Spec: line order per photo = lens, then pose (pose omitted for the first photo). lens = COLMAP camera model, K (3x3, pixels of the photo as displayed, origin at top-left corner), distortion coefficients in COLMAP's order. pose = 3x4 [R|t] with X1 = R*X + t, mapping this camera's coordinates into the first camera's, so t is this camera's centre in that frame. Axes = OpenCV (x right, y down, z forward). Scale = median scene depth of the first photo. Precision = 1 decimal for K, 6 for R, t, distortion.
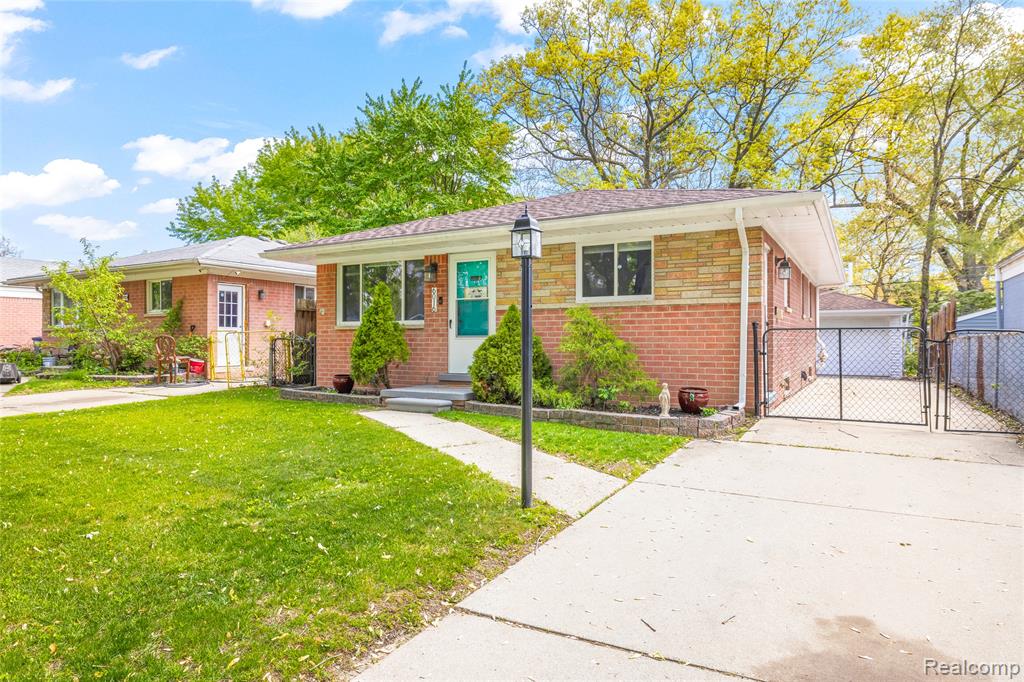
lens RADIAL K [[589.1, 0, 465.3], [0, 589.1, 334.7], [0, 0, 1]] dist [-0.007005, -0.001280]
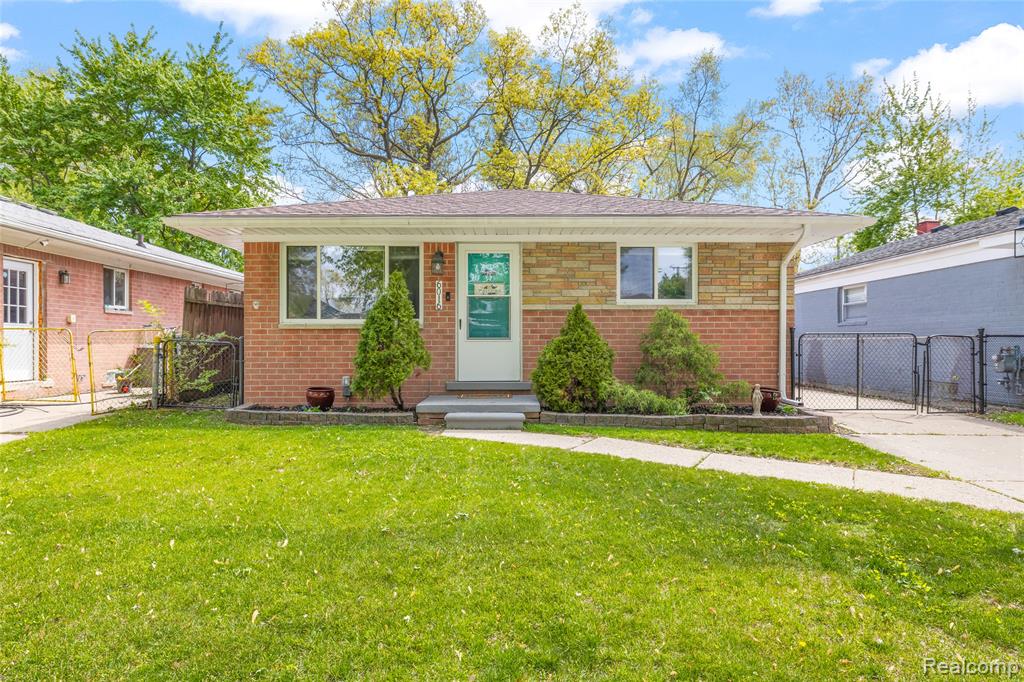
lens RADIAL K [[589.1, 0, 511.7], [0, 589.1, 342.9], [0, 0, 1]] dist [-0.007005, -0.001280]
pose [[0.865561, 0.002441, 0.500798, -0.393375], [-0.006046, 0.999966, 0.005576, 0.004043], [-0.500768, -0.007854, 0.865546, 0.214826]]
